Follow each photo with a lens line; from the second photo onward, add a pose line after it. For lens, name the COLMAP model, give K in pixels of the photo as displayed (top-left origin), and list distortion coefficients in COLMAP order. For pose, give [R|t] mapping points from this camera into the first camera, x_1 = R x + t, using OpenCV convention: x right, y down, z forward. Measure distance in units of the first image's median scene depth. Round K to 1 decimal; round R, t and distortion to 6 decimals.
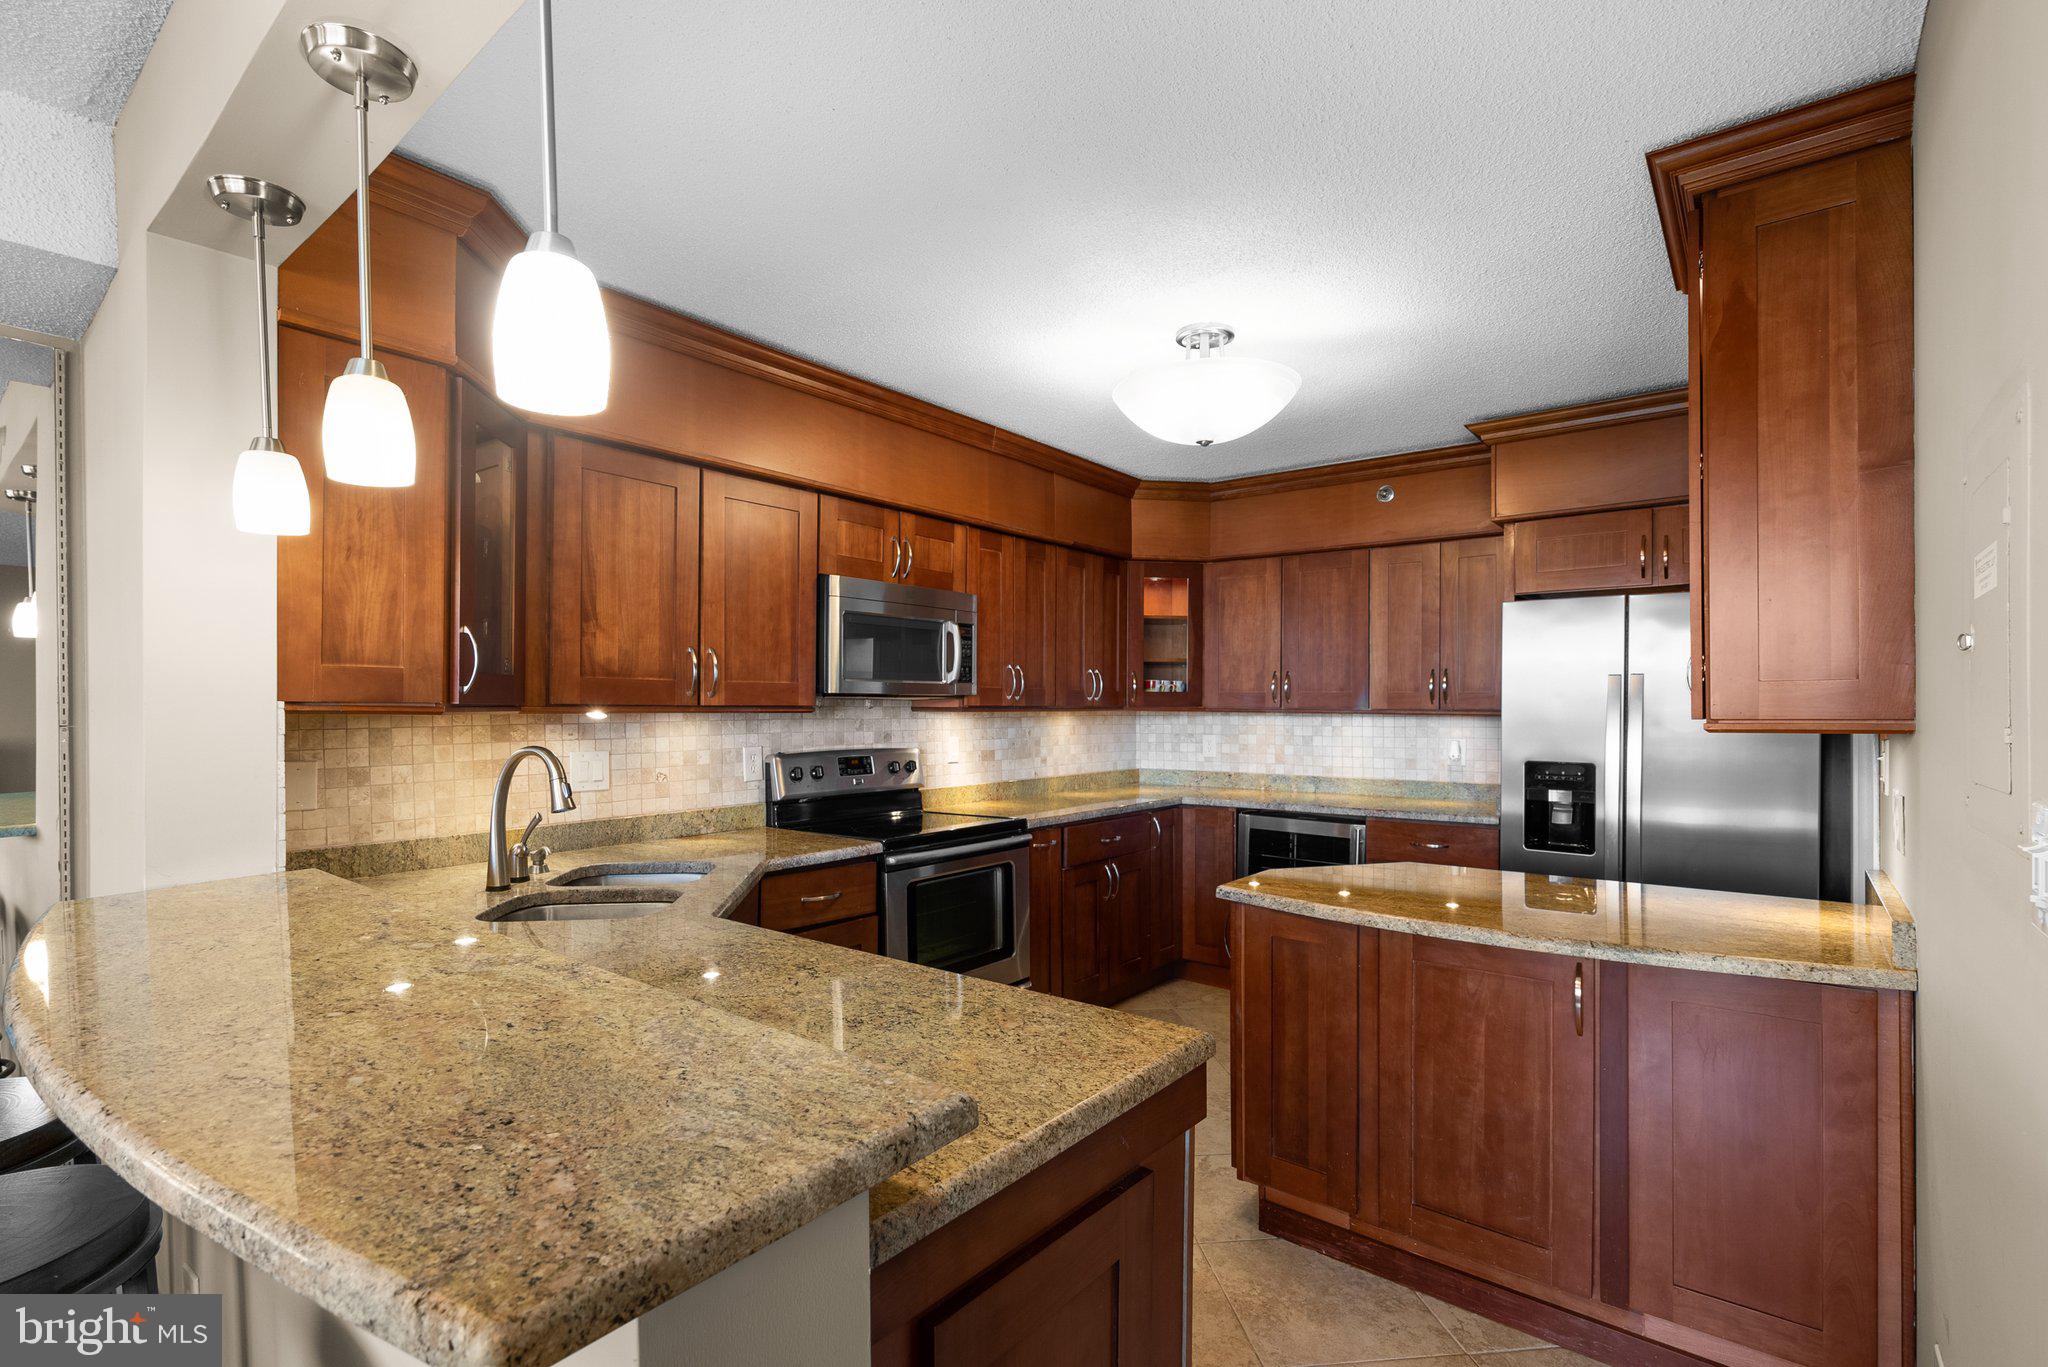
lens RADIAL K [[935.7, 0, 1022.4], [0, 935.7, 696.4], [0, 0, 1]] dist [-0.001802, -0.000234]
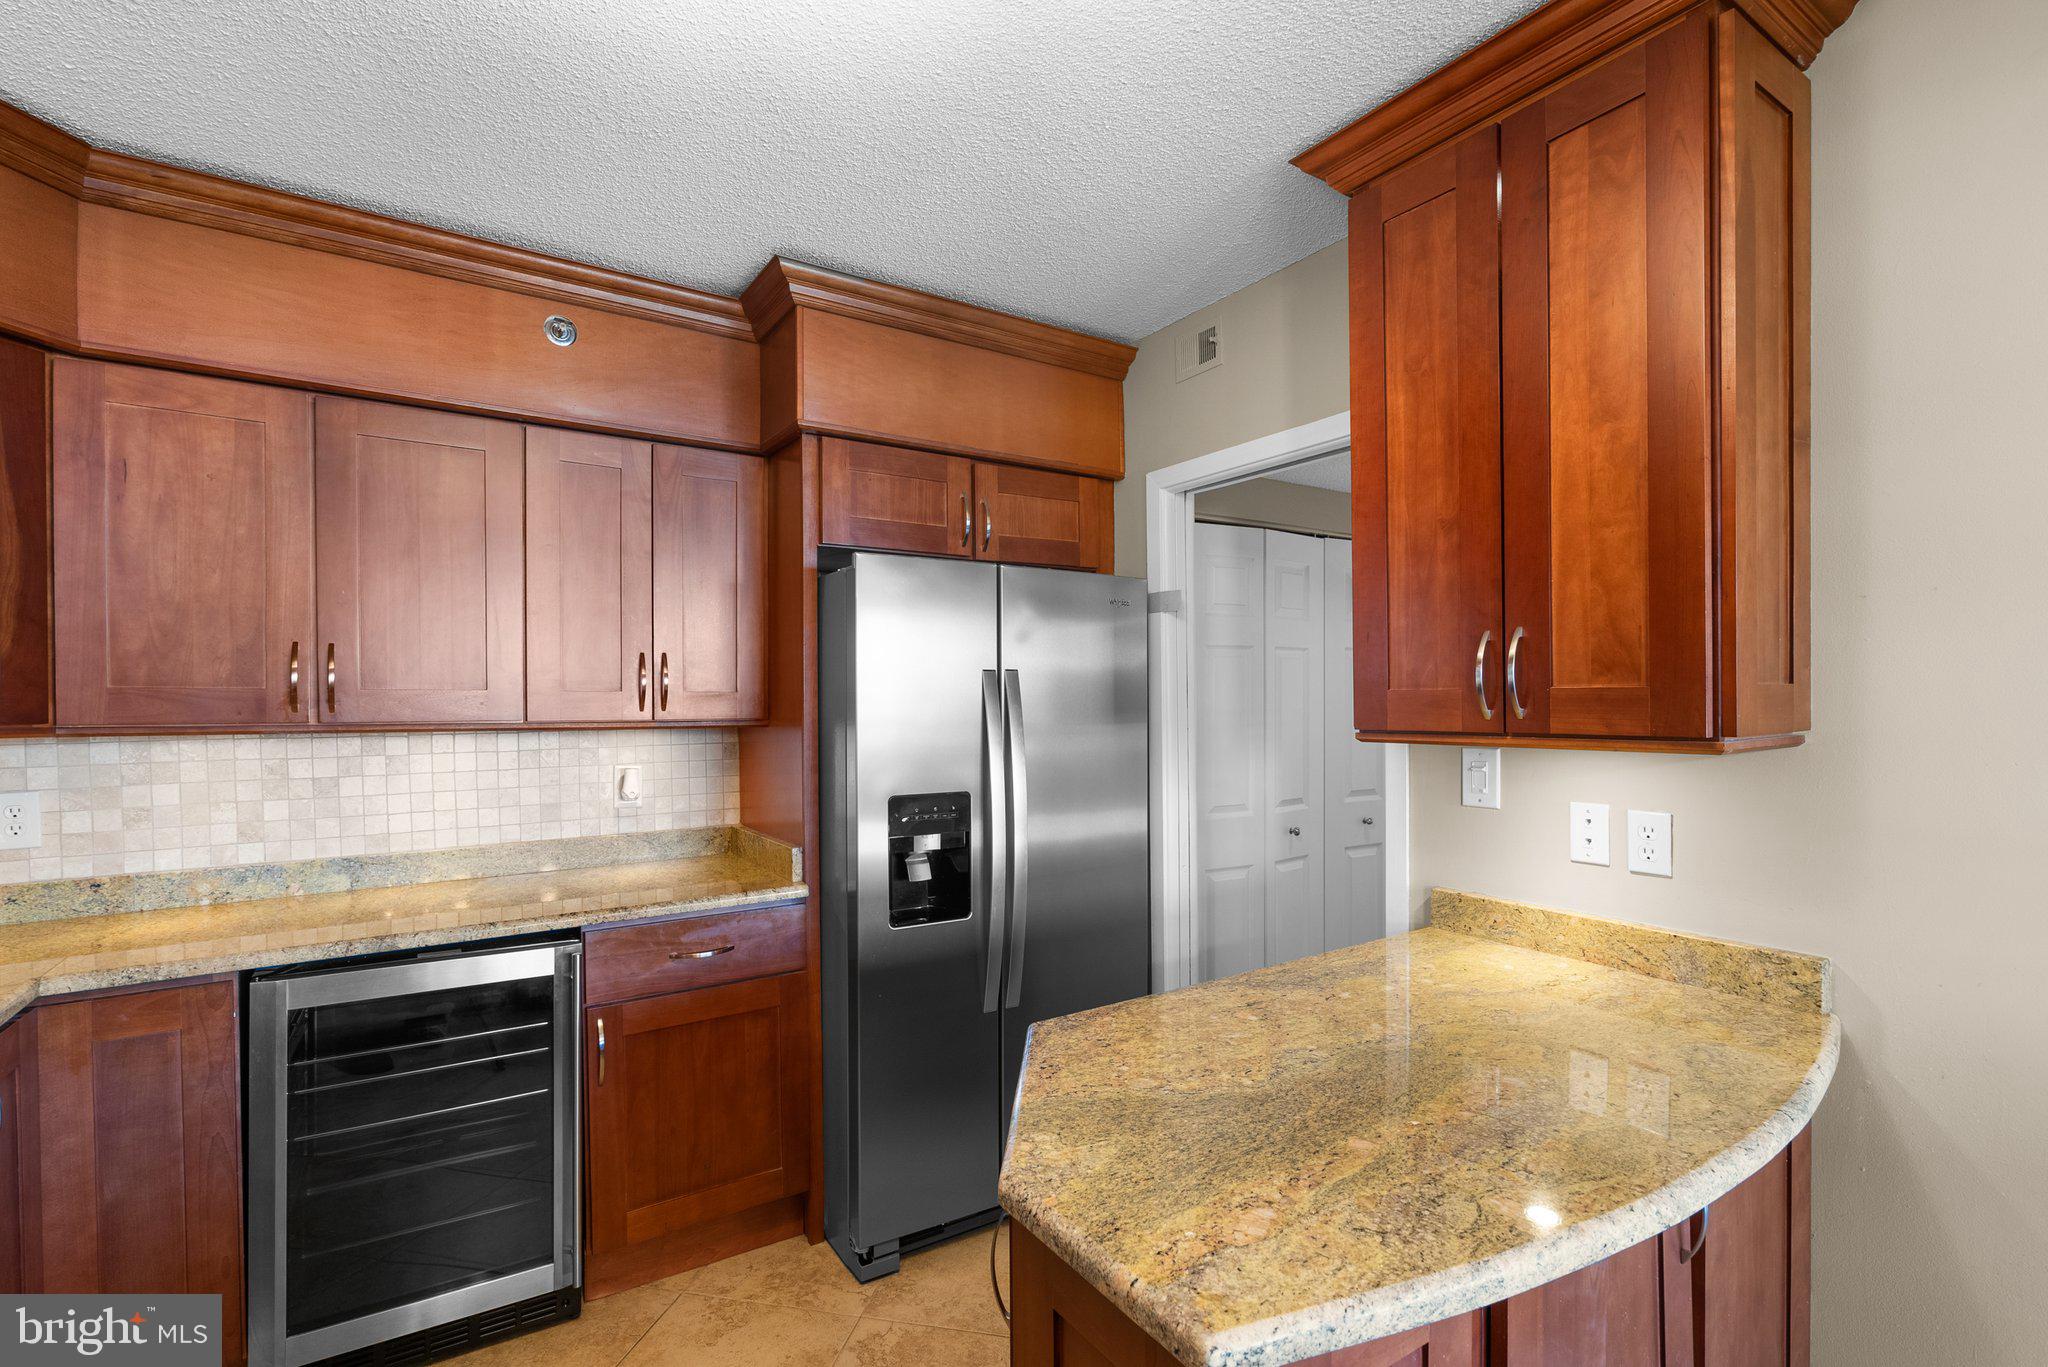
lens RADIAL K [[935.7, 0, 1010.1], [0, 935.7, 709.7], [0, 0, 1]] dist [-0.001802, -0.000234]
pose [[0.324344, -0.014440, 0.945829, -0.045325], [-0.002597, 0.999866, 0.016156, -0.002604], [-0.945935, -0.007696, 0.324263, 0.518312]]
